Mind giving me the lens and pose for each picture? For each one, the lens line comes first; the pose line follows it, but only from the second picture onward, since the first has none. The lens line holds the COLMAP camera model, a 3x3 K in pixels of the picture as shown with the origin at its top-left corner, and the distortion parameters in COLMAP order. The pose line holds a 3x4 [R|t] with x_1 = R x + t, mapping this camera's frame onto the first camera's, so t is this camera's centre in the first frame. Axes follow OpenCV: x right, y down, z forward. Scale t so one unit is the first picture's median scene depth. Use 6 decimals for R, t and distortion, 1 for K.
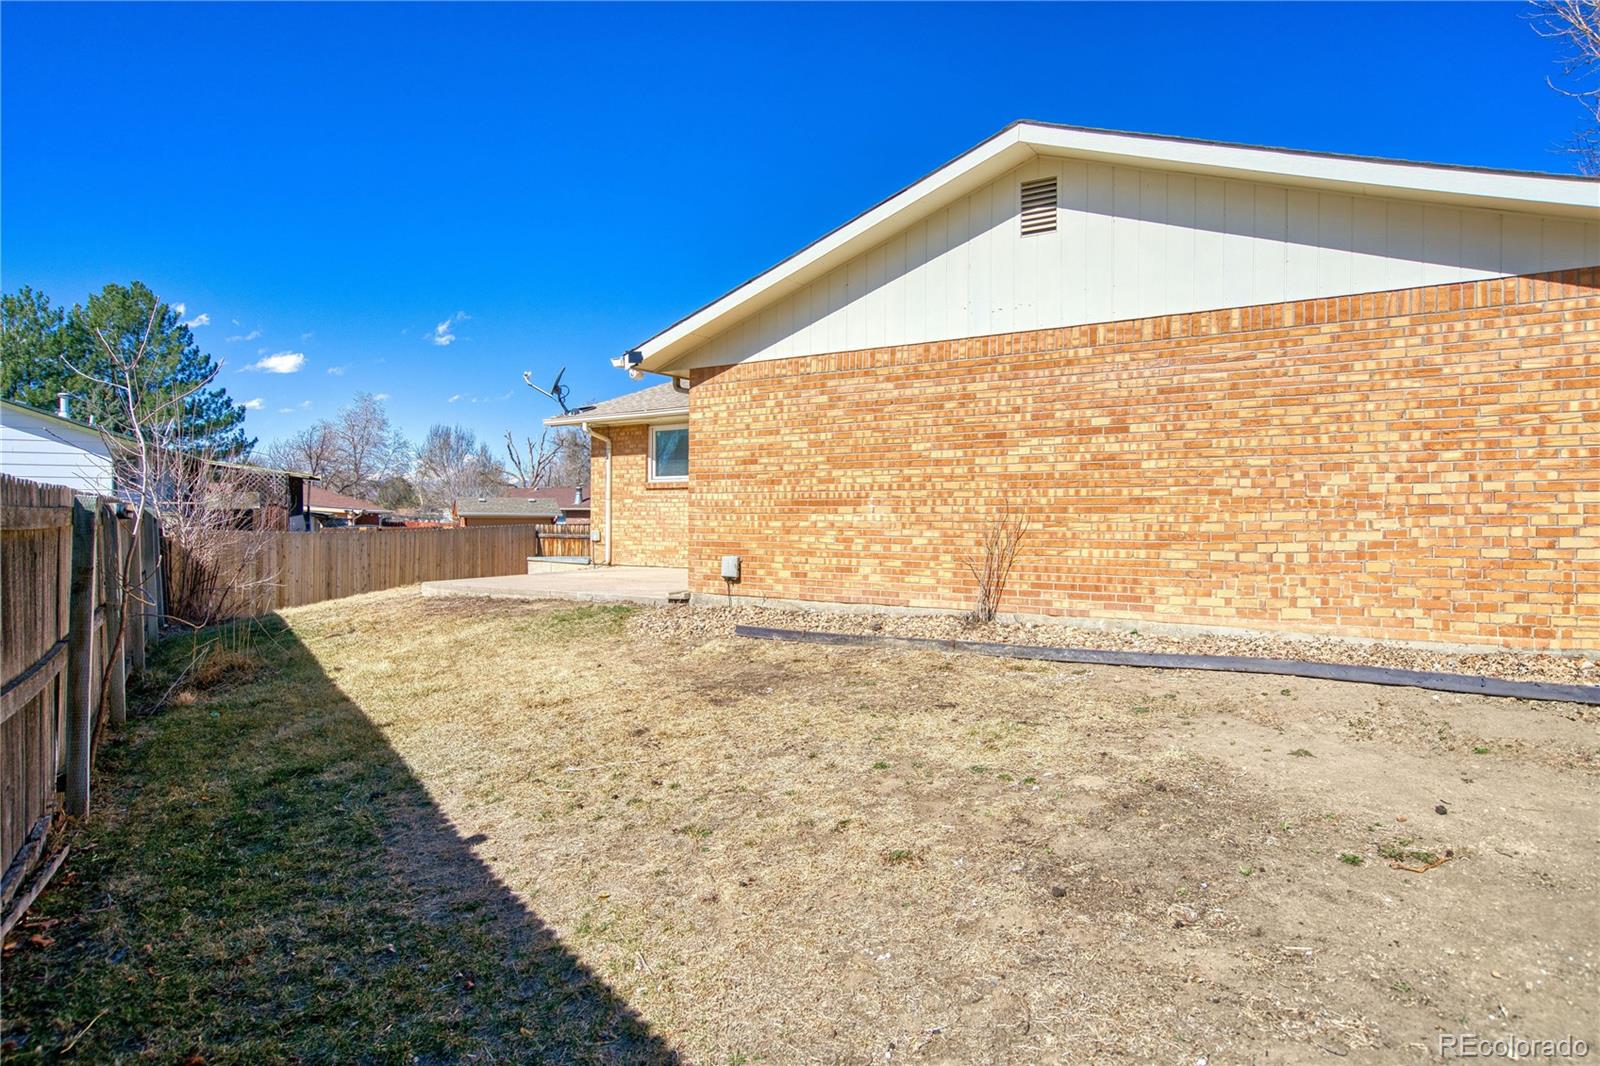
lens RADIAL K [[937.2, 0, 803.1], [0, 937.2, 537.5], [0, 0, 1]] dist [-0.001974, 0.004558]
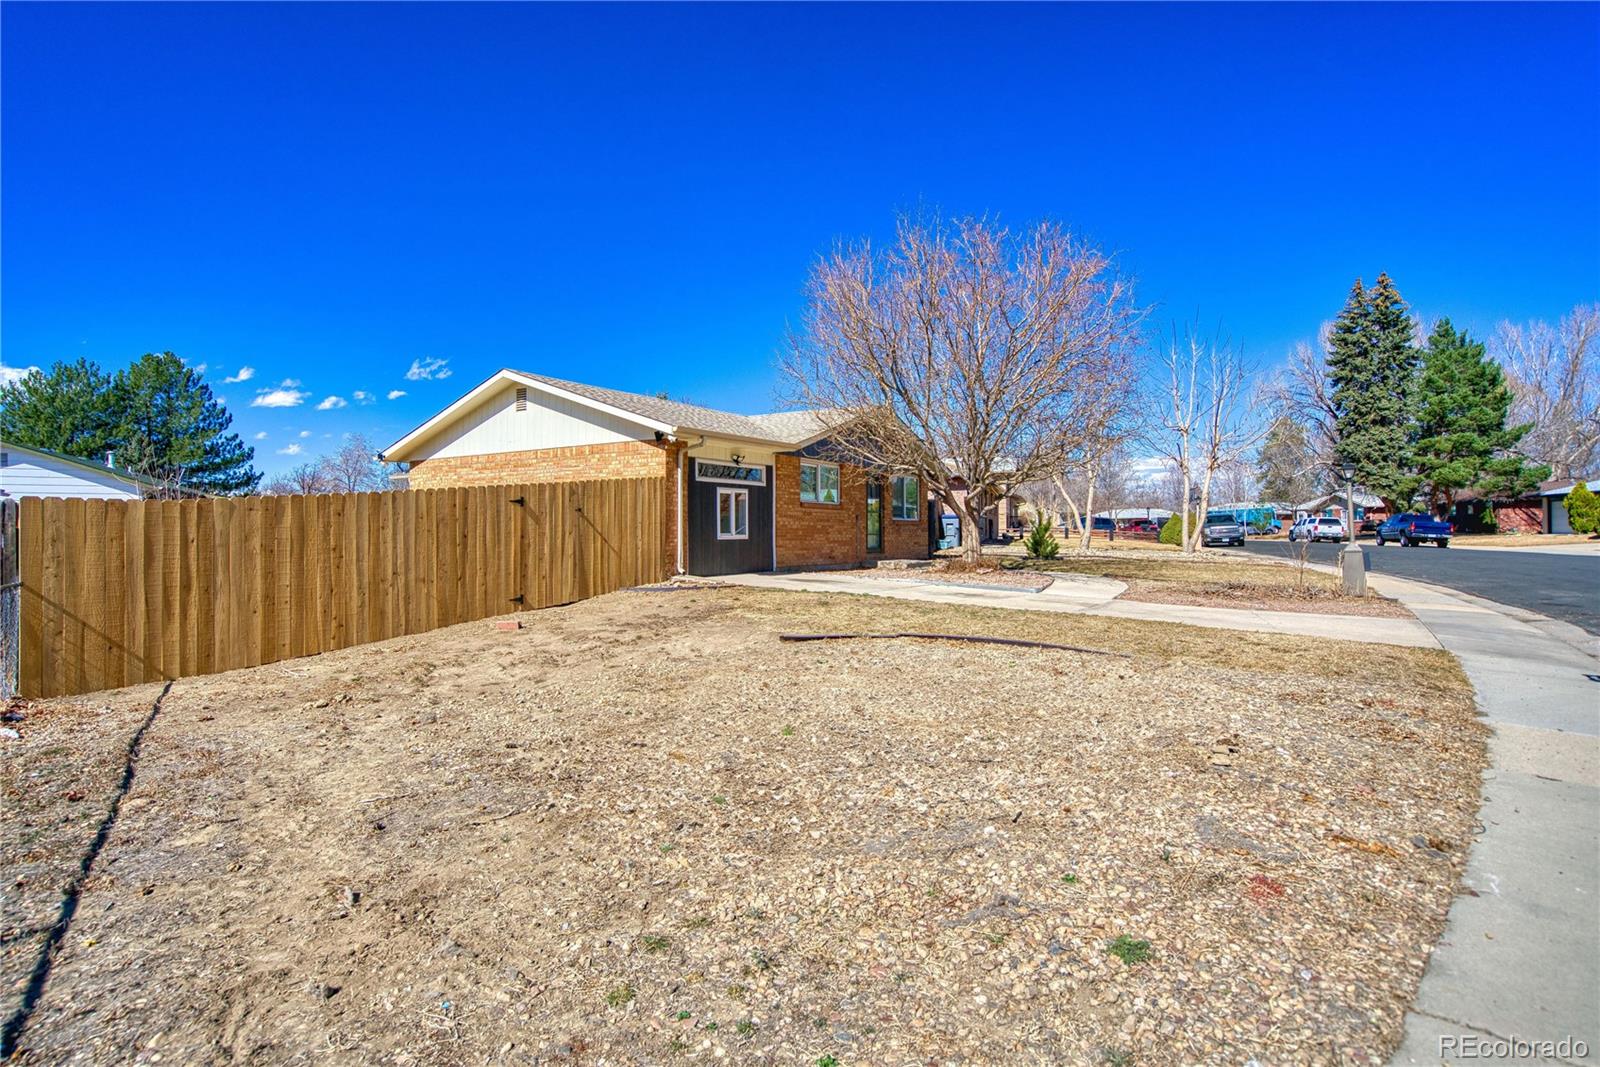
lens RADIAL K [[839.7, 0, 799.2], [0, 839.7, 528.3], [0, 0, 1]] dist [-0.007020, -0.002128]
pose [[0.999634, -0.011930, 0.024266, 0.128774], [0.012488, 0.999658, -0.022973, 0.005185], [-0.023984, 0.023268, 0.999442, -0.166038]]
